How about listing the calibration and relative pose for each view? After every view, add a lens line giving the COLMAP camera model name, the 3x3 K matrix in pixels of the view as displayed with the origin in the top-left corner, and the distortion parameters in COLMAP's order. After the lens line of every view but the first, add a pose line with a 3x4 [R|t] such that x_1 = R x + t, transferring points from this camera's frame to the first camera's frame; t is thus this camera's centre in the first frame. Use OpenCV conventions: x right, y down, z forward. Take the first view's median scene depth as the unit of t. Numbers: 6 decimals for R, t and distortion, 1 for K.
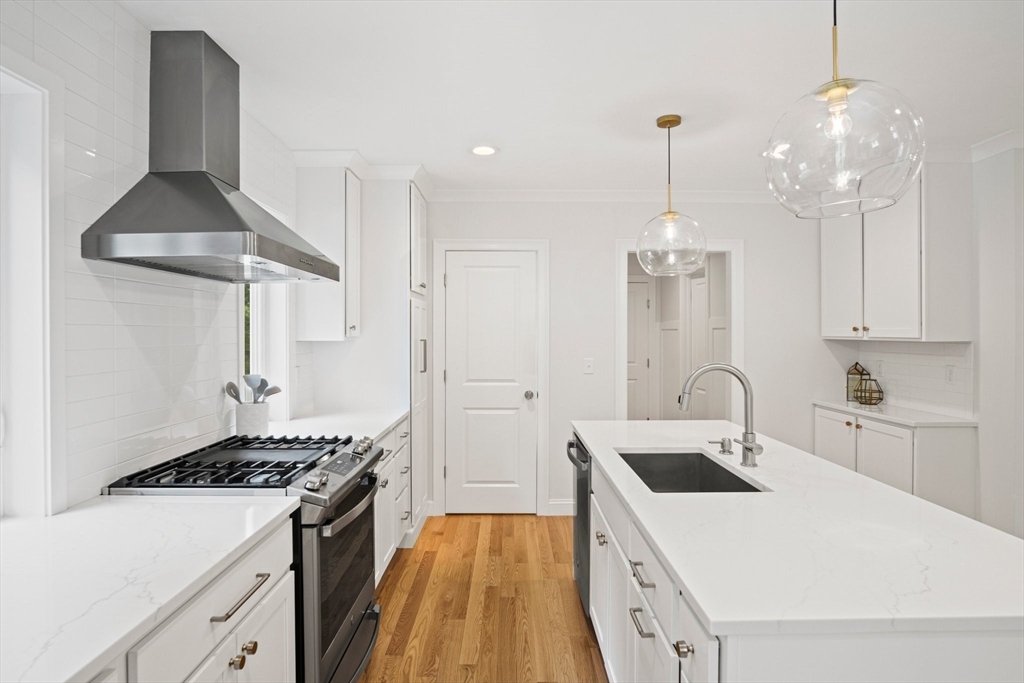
lens RADIAL K [[553.5, 0, 515.5], [0, 553.5, 339.4], [0, 0, 1]] dist [-0.020396, 0.001533]
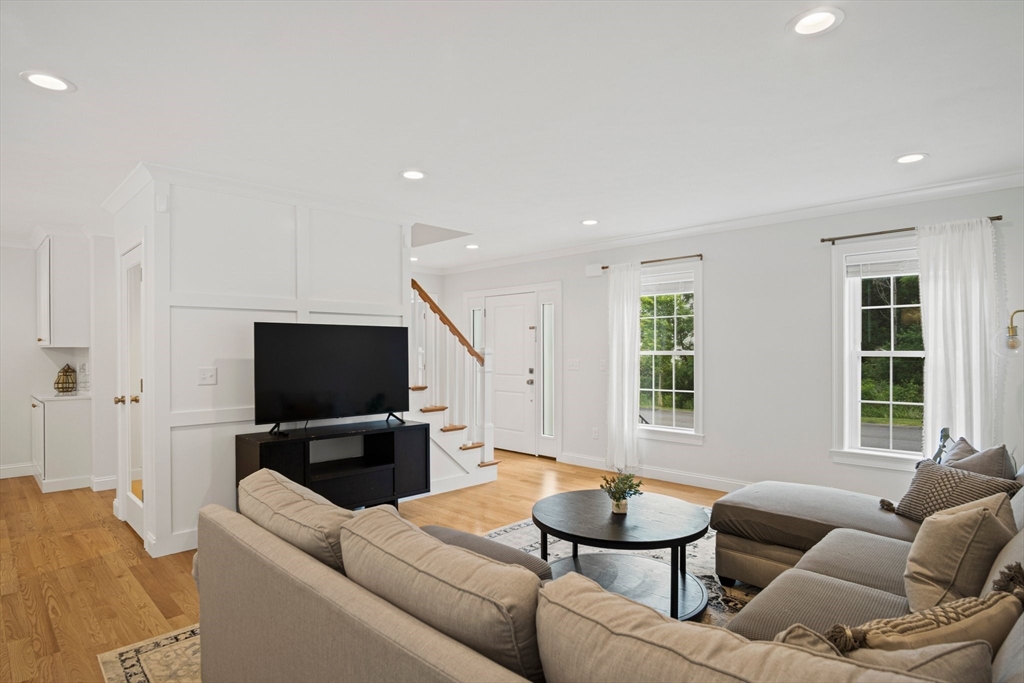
lens RADIAL K [[551.1, 0, 513.5], [0, 551.1, 349.2], [0, 0, 1]] dist [-0.024201, 0.002683]
pose [[0.712571, 0.000777, 0.701600, 0.600984], [0.010507, 0.999875, -0.011778, 0.042215], [-0.701521, 0.015764, 0.712474, -1.072647]]
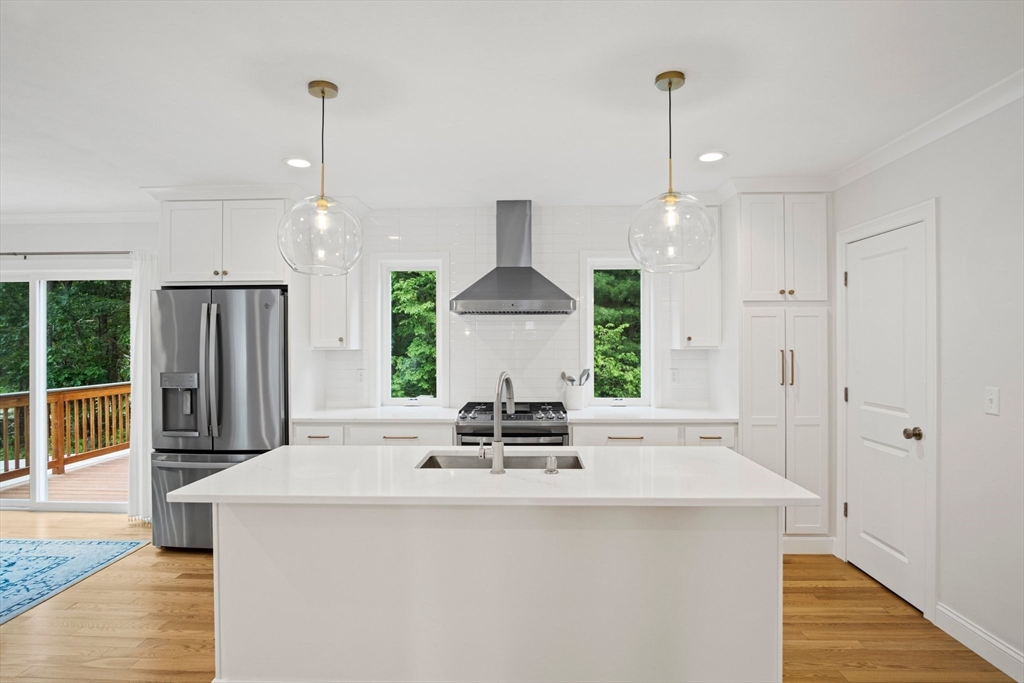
lens RADIAL K [[553.5, 0, 515.5], [0, 553.5, 339.4], [0, 0, 1]] dist [-0.020396, 0.001533]
pose [[-0.044032, -0.008394, -0.998995, 0.957988], [-0.010235, 0.999916, -0.007950, -0.007561], [0.998978, 0.009874, -0.044115, 0.706607]]
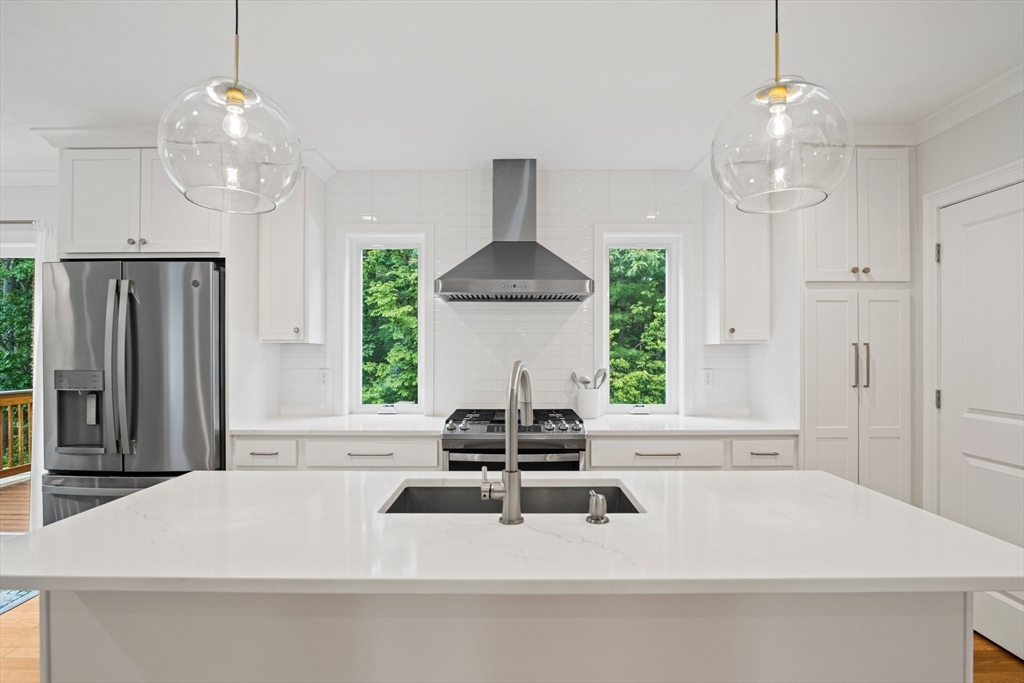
lens RADIAL K [[551.1, 0, 513.5], [0, 551.1, 349.2], [0, 0, 1]] dist [-0.024201, 0.002683]
pose [[-0.016722, -0.005572, -0.999845, 0.700137], [-0.013109, 0.999900, -0.005353, 0.021524], [0.999774, 0.013017, -0.016793, 0.662612]]
